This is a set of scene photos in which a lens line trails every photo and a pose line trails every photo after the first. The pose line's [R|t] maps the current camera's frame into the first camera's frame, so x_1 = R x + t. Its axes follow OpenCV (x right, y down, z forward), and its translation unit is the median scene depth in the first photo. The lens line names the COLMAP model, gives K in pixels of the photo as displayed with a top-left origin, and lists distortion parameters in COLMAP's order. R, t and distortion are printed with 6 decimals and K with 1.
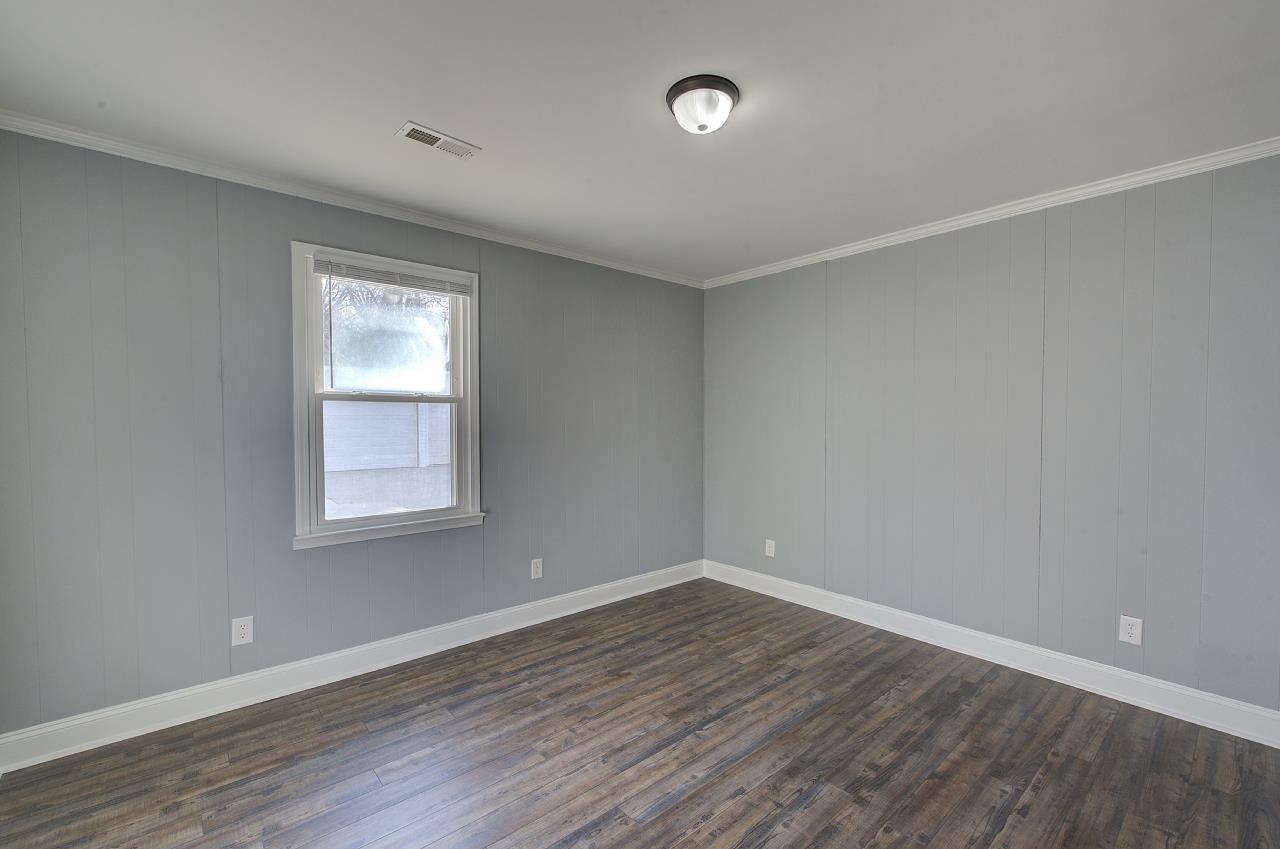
lens RADIAL K [[541.9, 0, 648.8], [0, 541.9, 438.6], [0, 0, 1]] dist [0.000449, 0.000612]
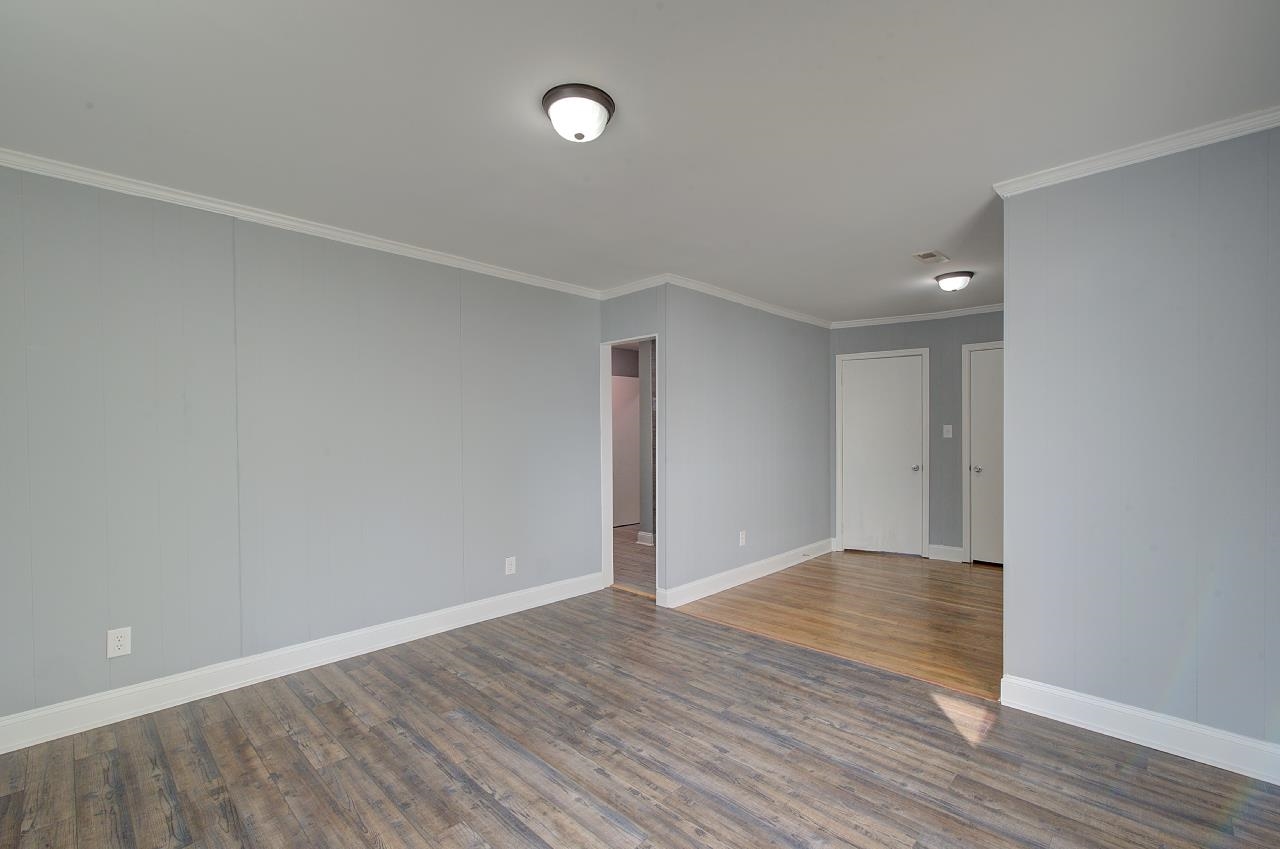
lens RADIAL K [[553.6, 0, 642.1], [0, 553.6, 437.6], [0, 0, 1]] dist [0.001340, 0.000358]
pose [[-0.079795, -0.013498, 0.996720, -0.646842], [0.038690, 0.999113, 0.016628, -0.020443], [-0.996060, 0.039890, -0.079202, 0.679527]]
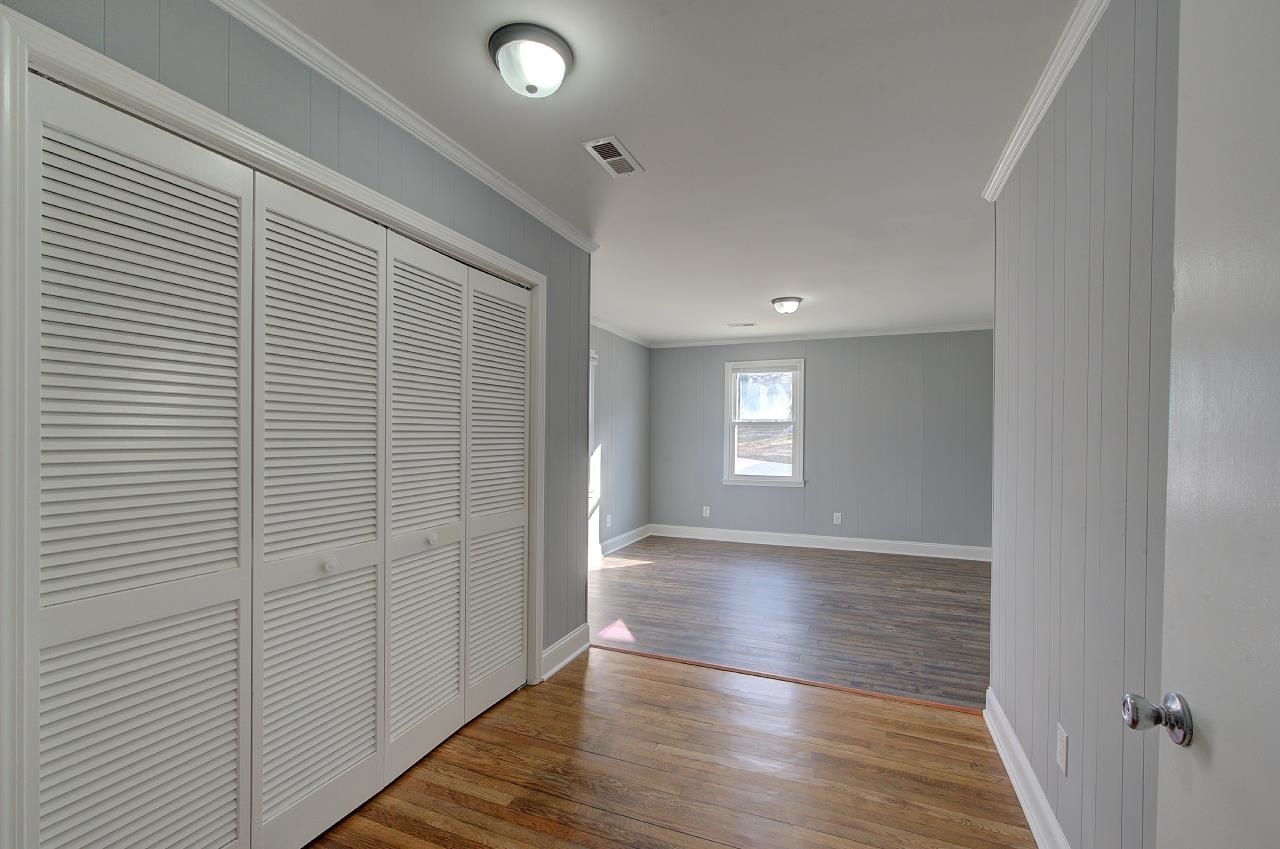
lens RADIAL K [[541.9, 0, 648.8], [0, 541.9, 438.6], [0, 0, 1]] dist [0.000449, 0.000612]
pose [[0.451281, 0.010182, -0.892324, 1.376549], [-0.036766, 0.999298, -0.007192, 0.022804], [0.891624, 0.036053, 0.451339, -0.434341]]
